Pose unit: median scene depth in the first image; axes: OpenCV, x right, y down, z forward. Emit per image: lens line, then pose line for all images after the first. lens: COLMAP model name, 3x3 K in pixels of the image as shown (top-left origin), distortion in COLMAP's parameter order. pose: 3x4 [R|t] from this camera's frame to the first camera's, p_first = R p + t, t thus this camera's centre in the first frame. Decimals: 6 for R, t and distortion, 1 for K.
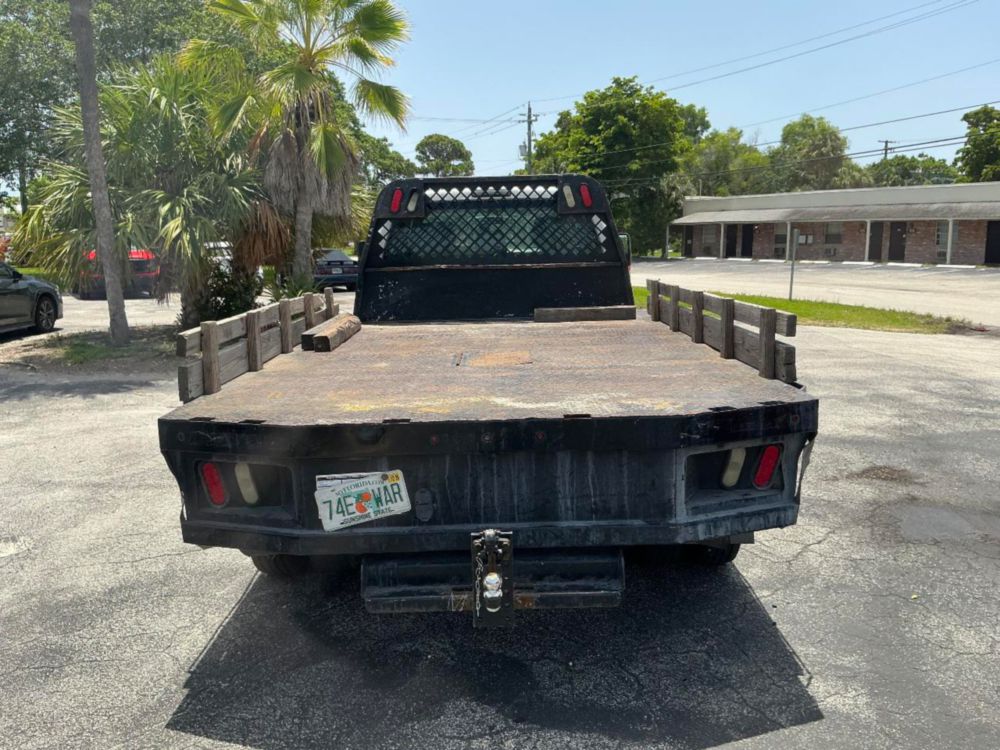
lens RADIAL K [[840.0, 0, 495.2], [0, 840.0, 377.7], [0, 0, 1]] dist [0.096068, -0.205106]
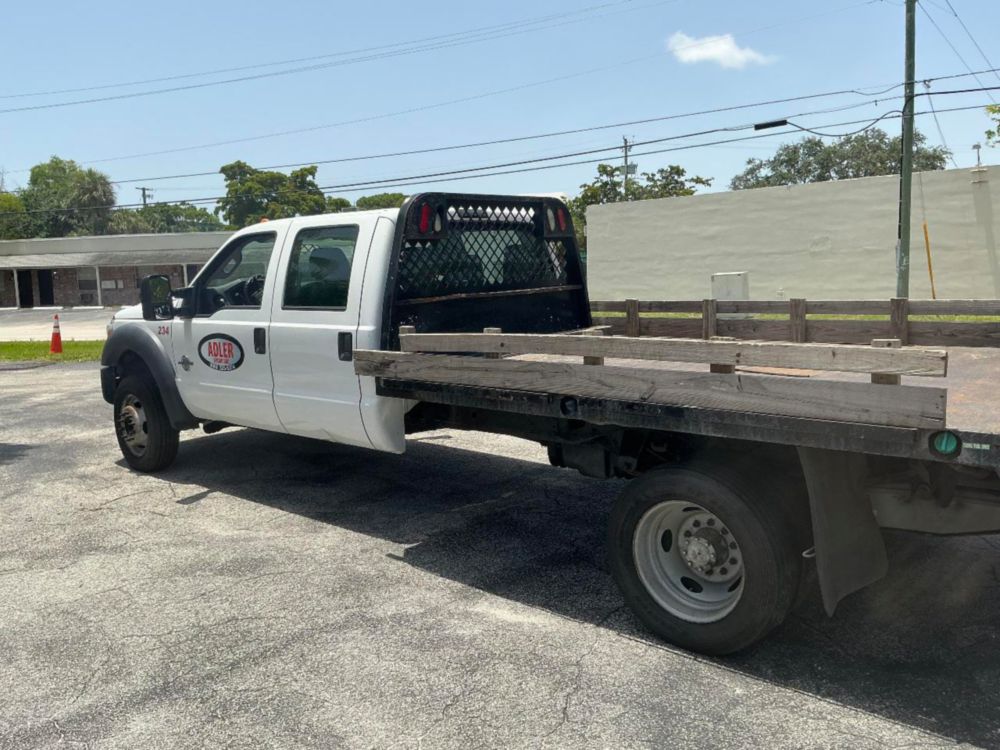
lens RADIAL K [[840.0, 0, 501.7], [0, 840.0, 379.7], [0, 0, 1]] dist [0.096068, -0.205106]
pose [[0.649752, -0.109766, 0.752179, -0.382159], [0.148379, 0.988799, 0.016121, -0.030053], [-0.745524, 0.101133, 0.658761, 0.225149]]
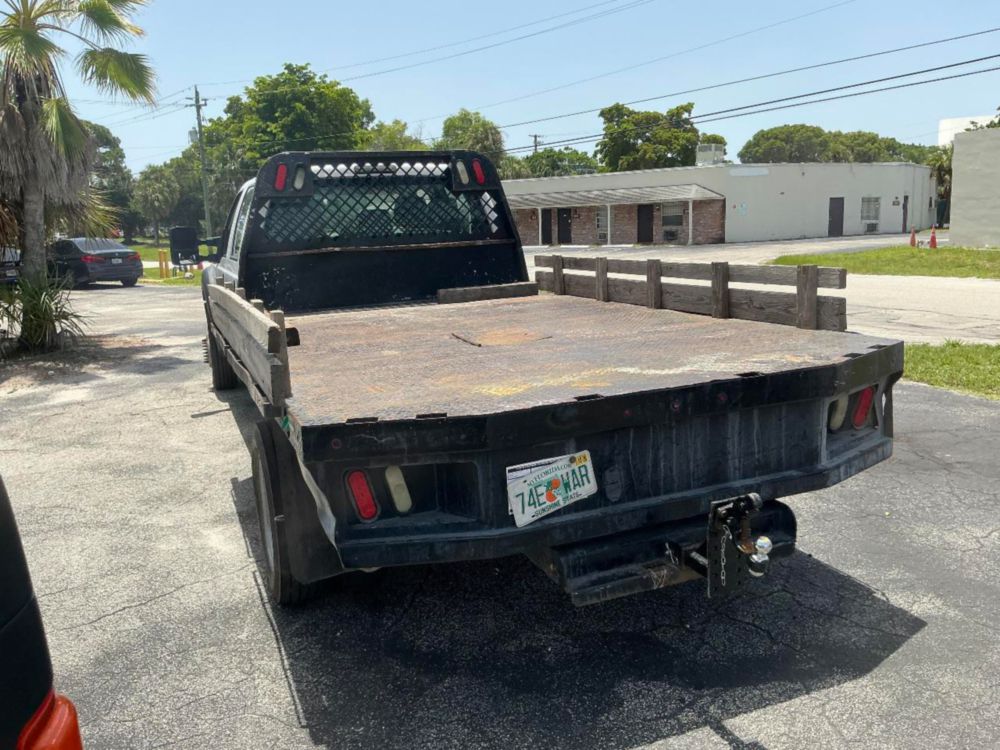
lens RADIAL K [[840.0, 0, 497.6], [0, 840.0, 379.2], [0, 0, 1]] dist [0.096068, -0.205106]
pose [[0.924282, -0.092282, 0.370388, -0.139677], [0.088016, 0.995713, 0.028443, -0.000986], [-0.371425, 0.006311, 0.928441, 0.044137]]
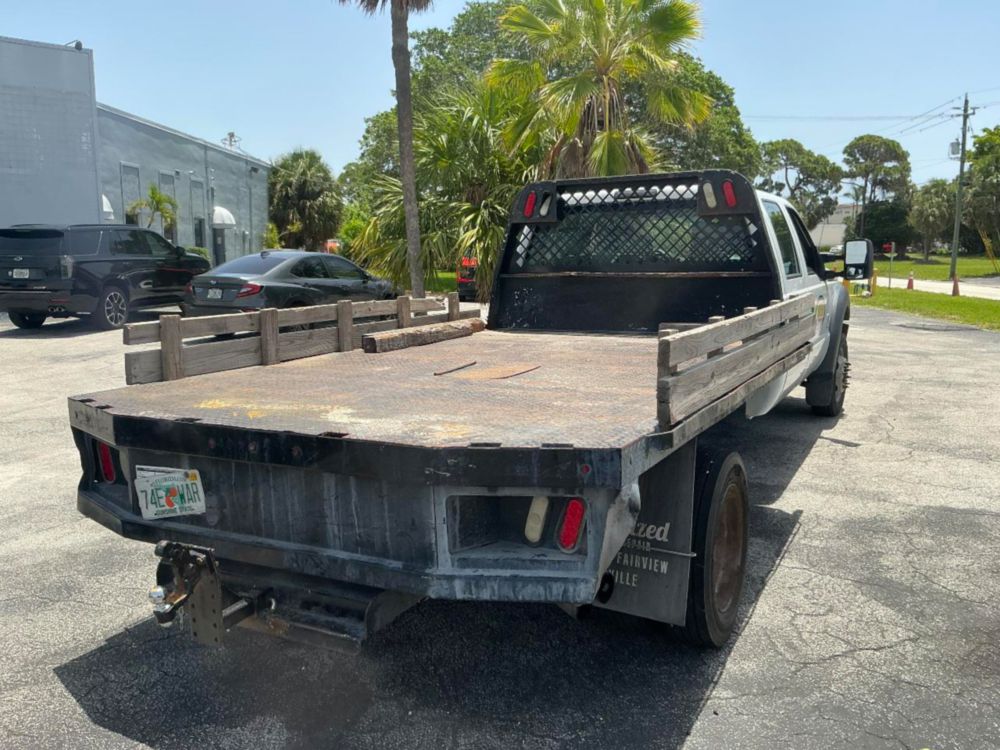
lens RADIAL K [[840.0, 0, 492.6], [0, 840.0, 373.8], [0, 0, 1]] dist [0.096068, -0.205106]
pose [[0.881734, 0.074857, -0.465771, 0.167645], [-0.082255, 0.996601, 0.004456, -0.009376], [0.464521, 0.034383, 0.884894, 0.070250]]
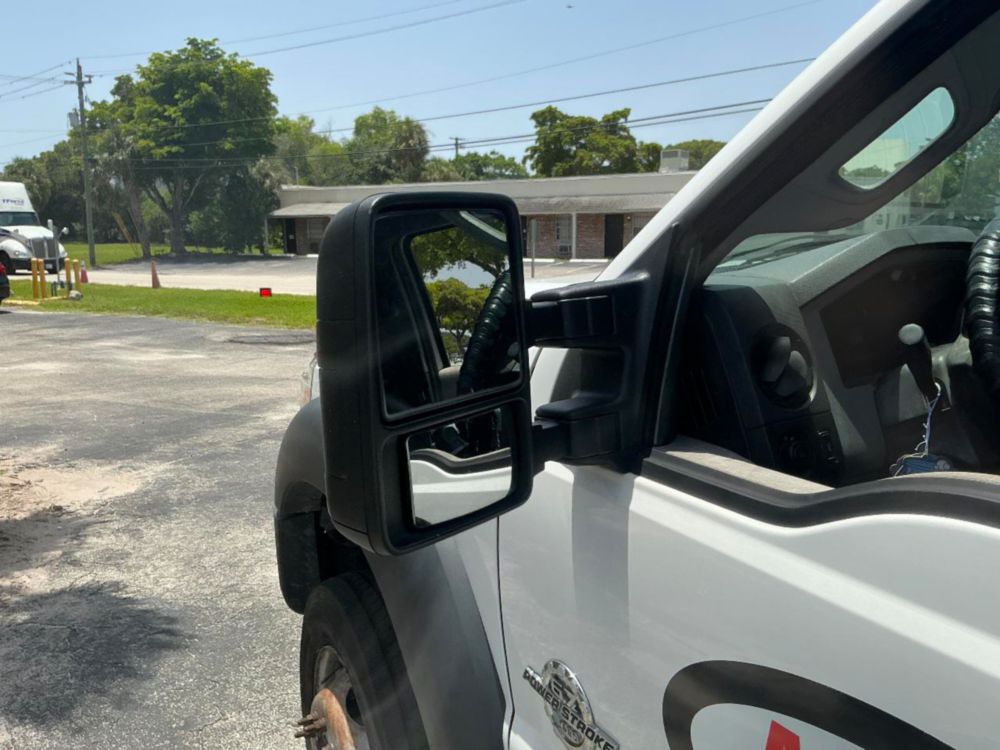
lens RADIAL K [[840.0, 0, 494.8], [0, 840.0, 376.8], [0, 0, 1]] dist [0.096068, -0.205106]
pose [[0.869630, -0.086954, 0.485986, -0.143112], [0.085085, 0.996035, 0.025960, -0.106320], [-0.486317, 0.018774, 0.873581, 0.674535]]
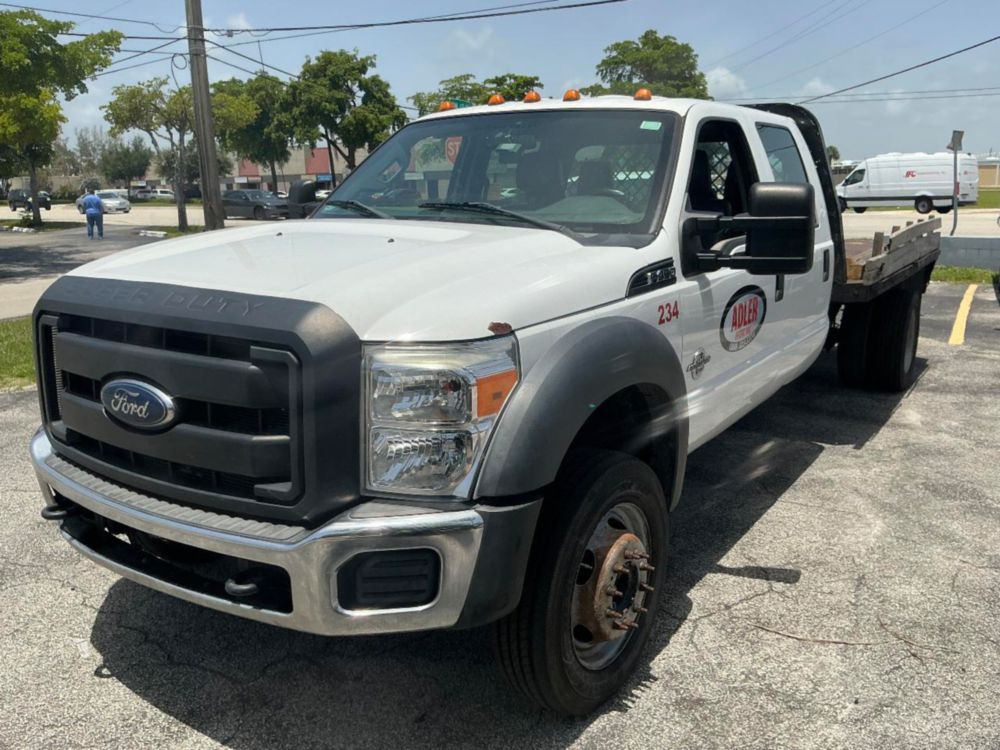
lens RADIAL K [[840.0, 0, 498.8], [0, 840.0, 375.5], [0, 0, 1]] dist [0.096068, -0.205106]
pose [[-0.837022, -0.111576, 0.535672, -0.186141], [0.103645, 0.928935, 0.355440, -0.169095], [-0.537263, 0.353031, -0.765975, 1.018132]]
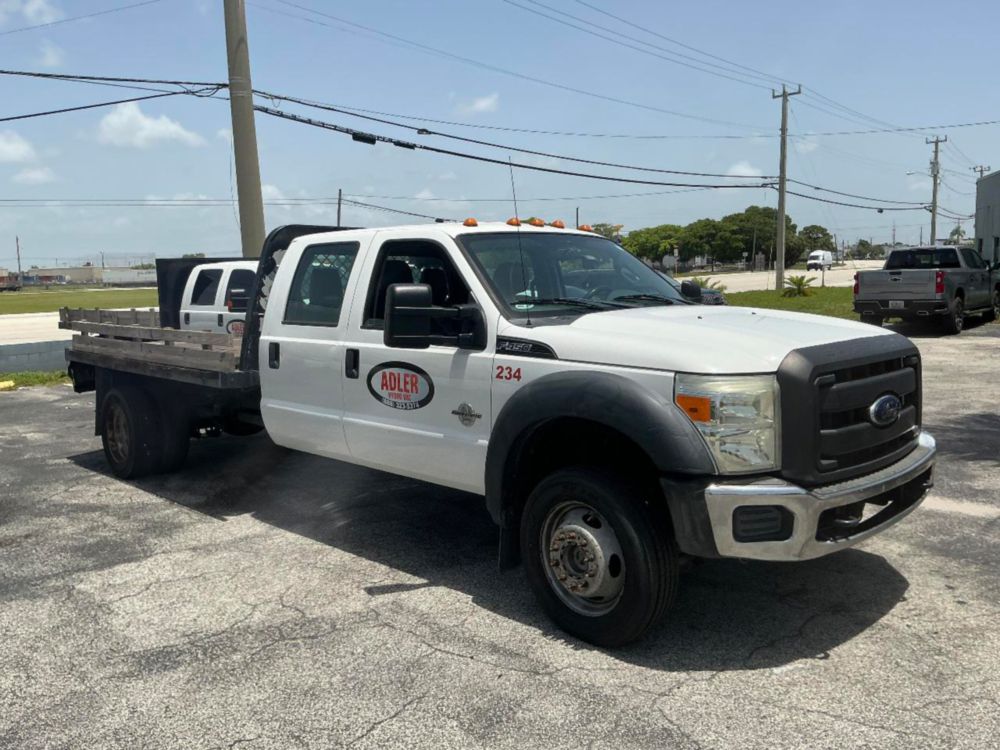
lens RADIAL K [[840.0, 0, 494.1], [0, 840.0, 368.3], [0, 0, 1]] dist [0.096068, -0.205106]
pose [[-0.705979, 0.094019, -0.701964, 0.349797], [-0.097477, 0.968818, 0.227795, -0.176062], [0.701492, 0.229244, -0.674801, 1.024136]]
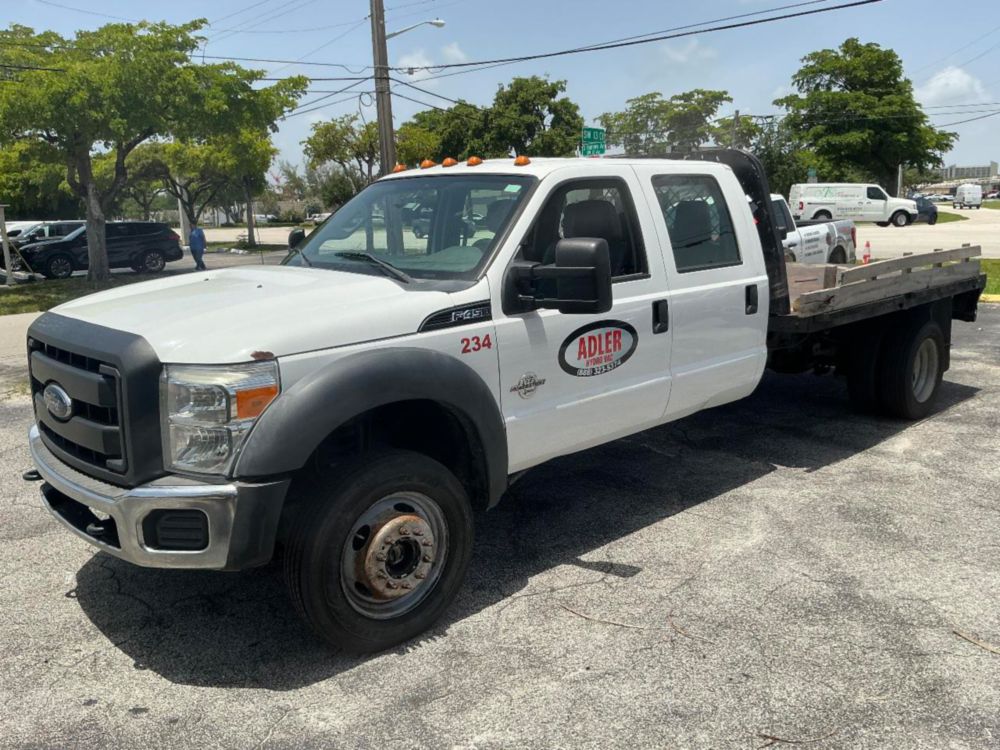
lens RADIAL K [[840.0, 0, 504.8], [0, 840.0, 373.2], [0, 0, 1]] dist [0.096068, -0.205106]
pose [[-0.689333, -0.120274, 0.714391, -0.329403], [0.154051, 0.939232, 0.306775, -0.176271], [-0.707876, 0.321523, -0.628915, 0.983292]]
